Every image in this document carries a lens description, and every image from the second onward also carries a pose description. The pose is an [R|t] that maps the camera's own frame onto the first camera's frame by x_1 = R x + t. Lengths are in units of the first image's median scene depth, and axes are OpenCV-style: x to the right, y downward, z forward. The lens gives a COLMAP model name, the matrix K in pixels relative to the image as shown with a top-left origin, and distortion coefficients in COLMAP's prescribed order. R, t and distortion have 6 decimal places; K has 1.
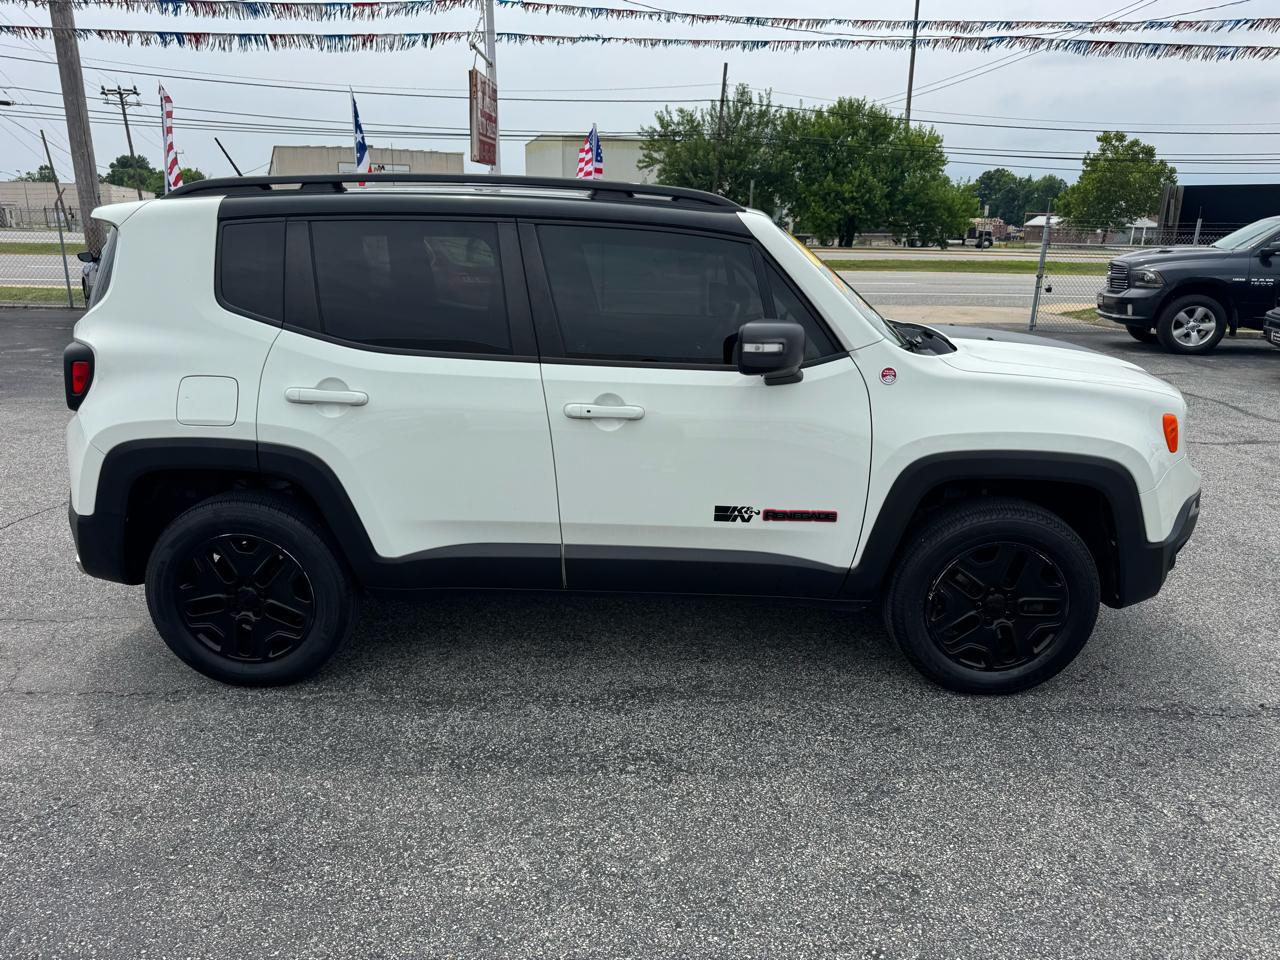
lens RADIAL K [[909.2, 0, 650.6], [0, 909.2, 487.5], [0, 0, 1]] dist [0.007562, -0.002662]
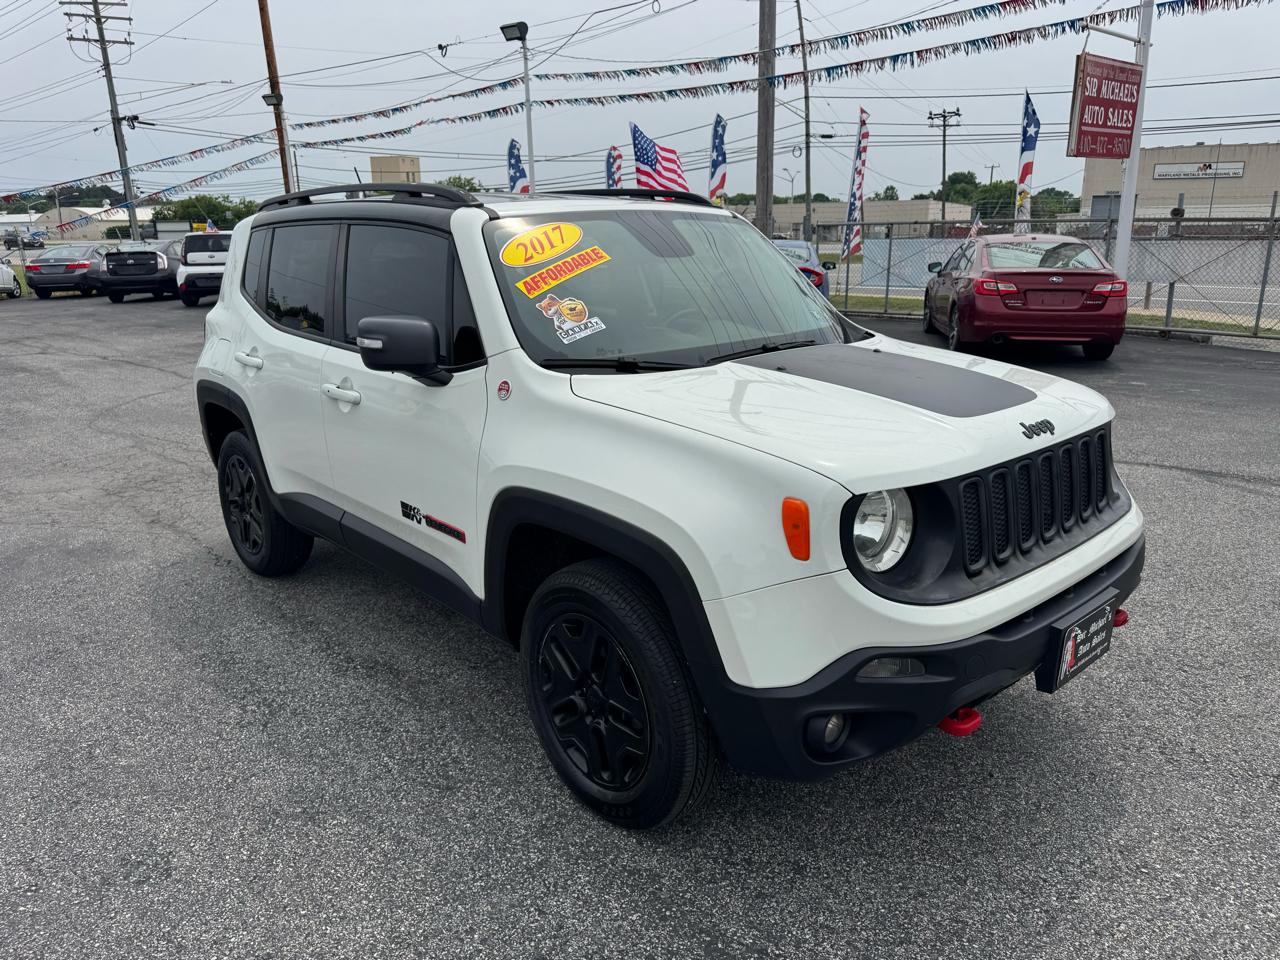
lens RADIAL K [[915.8, 0, 640.0], [0, 915.8, 480.0], [0, 0, 1]] dist [0.000244, -0.005596]
pose [[0.670867, 0.174404, -0.720778, 0.981495], [-0.187549, 0.980257, 0.062627, -0.116060], [0.717469, 0.093167, 0.690332, 0.495876]]
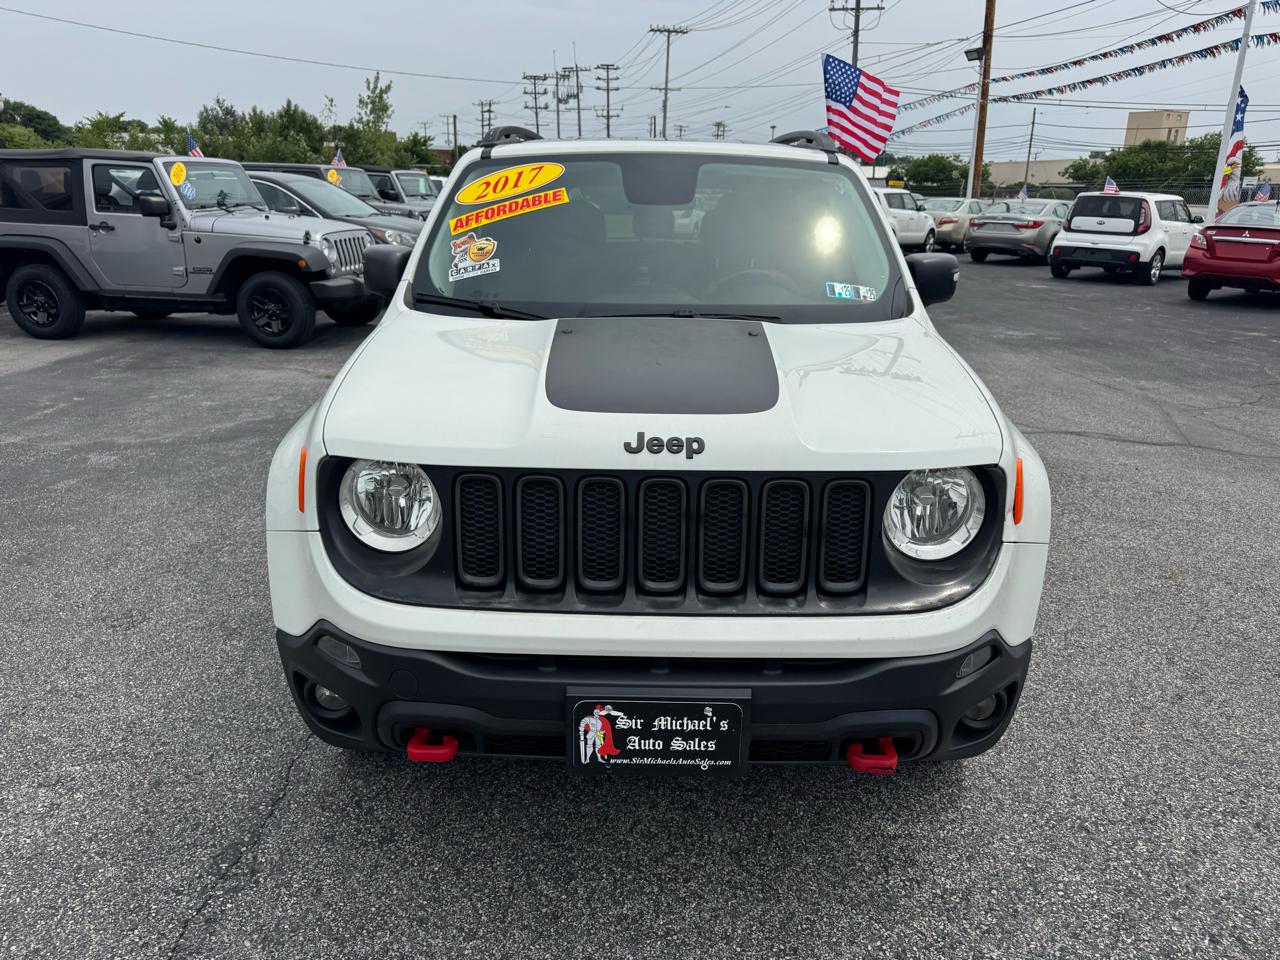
lens RADIAL K [[915.7, 0, 636.3], [0, 915.7, 485.0], [0, 0, 1]] dist [0.006943, -0.006188]
pose [[-0.005095, 0.294816, -0.955541, 1.183969], [-0.297821, 0.911743, 0.282891, -0.300242], [0.954608, 0.286021, 0.083157, 1.191078]]
